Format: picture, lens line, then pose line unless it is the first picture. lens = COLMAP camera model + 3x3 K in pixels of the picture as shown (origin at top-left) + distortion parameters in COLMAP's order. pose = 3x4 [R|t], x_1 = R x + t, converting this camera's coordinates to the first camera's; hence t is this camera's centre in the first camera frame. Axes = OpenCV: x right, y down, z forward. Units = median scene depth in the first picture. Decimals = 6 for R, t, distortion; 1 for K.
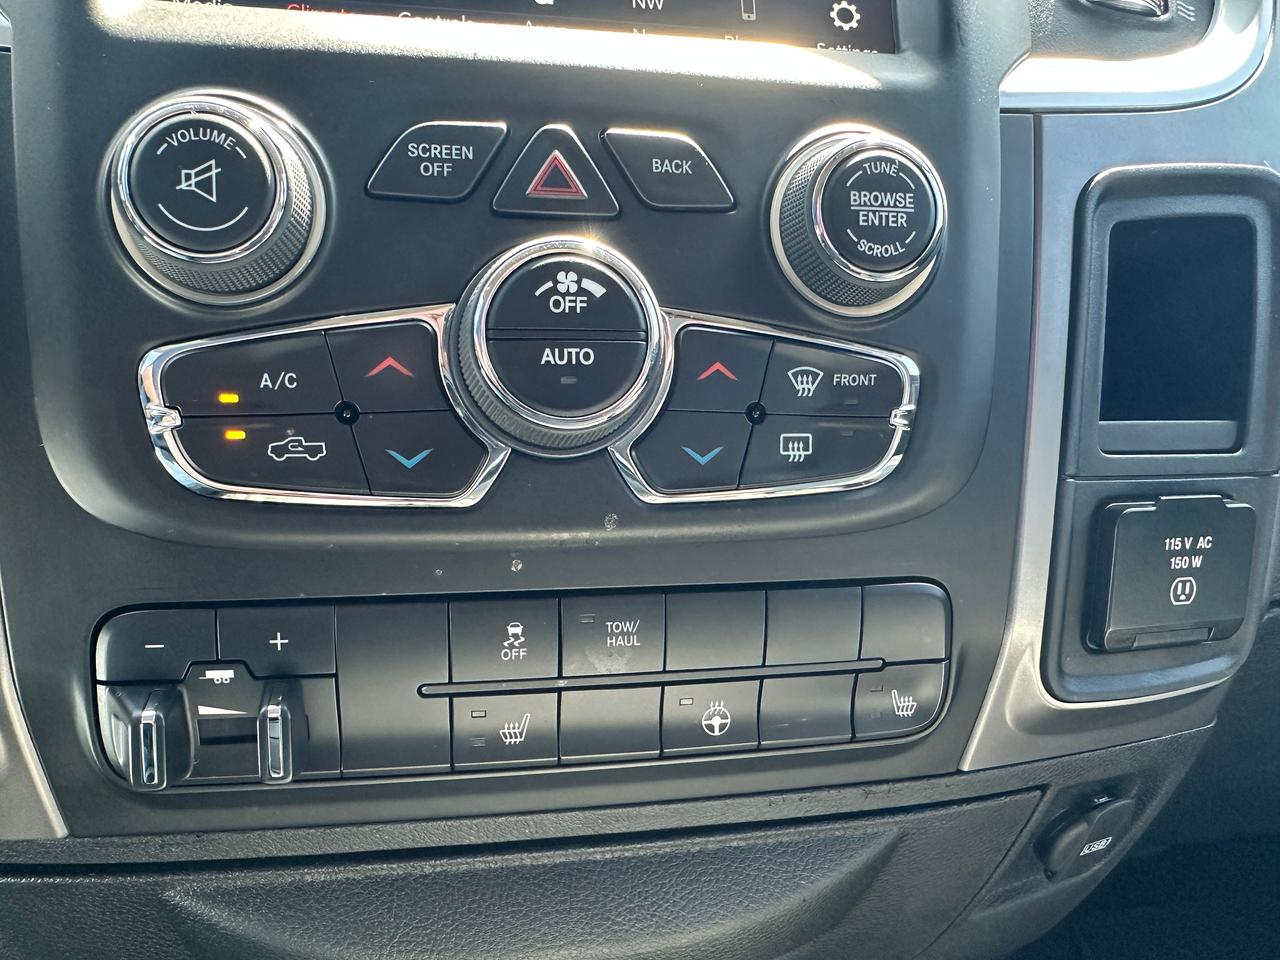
lens RADIAL K [[923.9, 0, 625.5], [0, 923.9, 497.7], [0, 0, 1]] dist [0.022551, -0.029618]
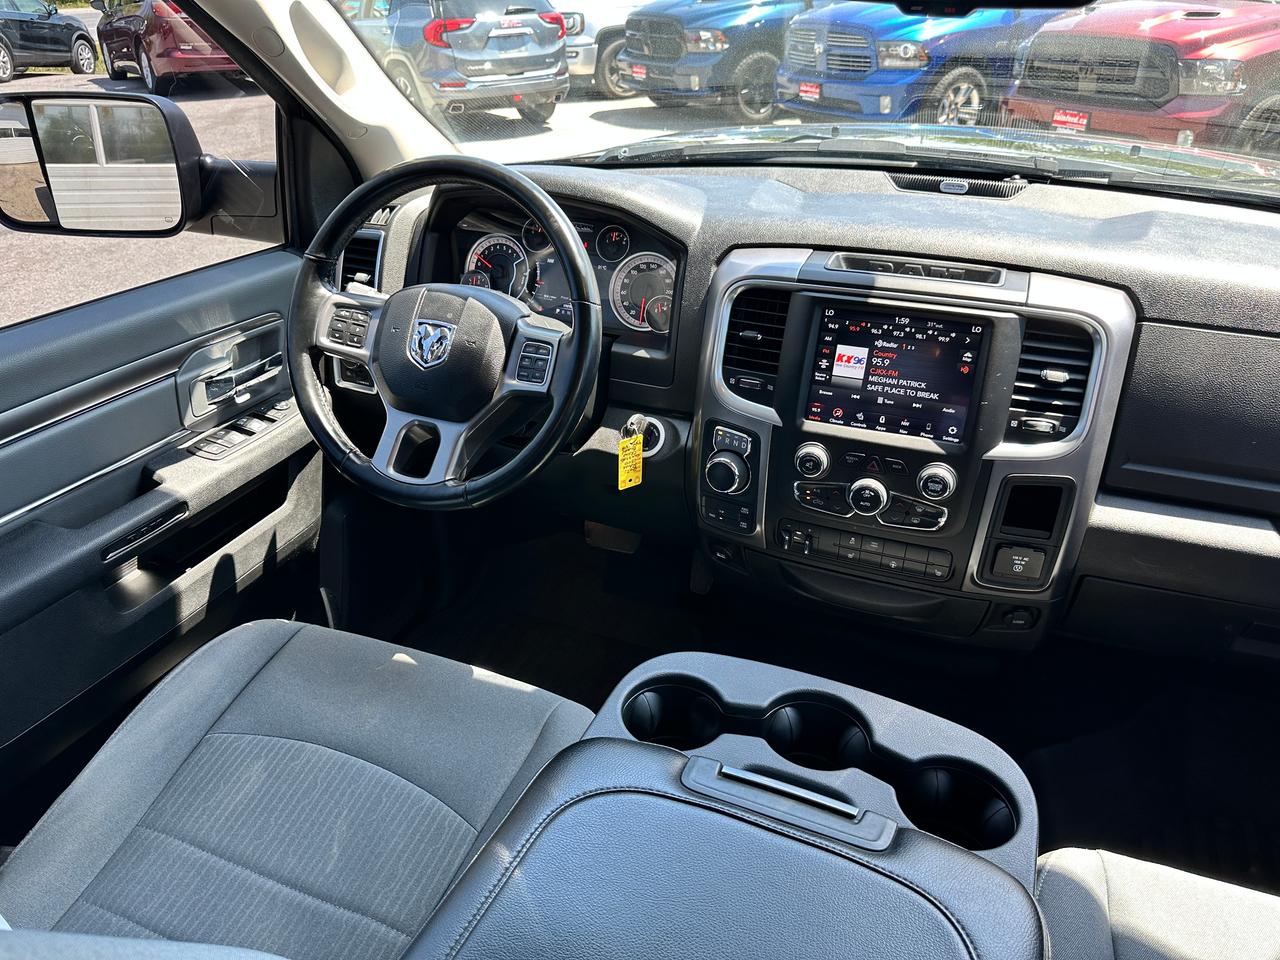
lens RADIAL K [[923.9, 0, 634.0], [0, 923.9, 486.3], [0, 0, 1]] dist [0.022551, -0.029618]
pose [[0.849700, 0.259308, -0.459095, 1.209940], [-0.084543, 0.926447, 0.366808, -2.046695], [0.520444, -0.272864, 0.809125, -3.977717]]
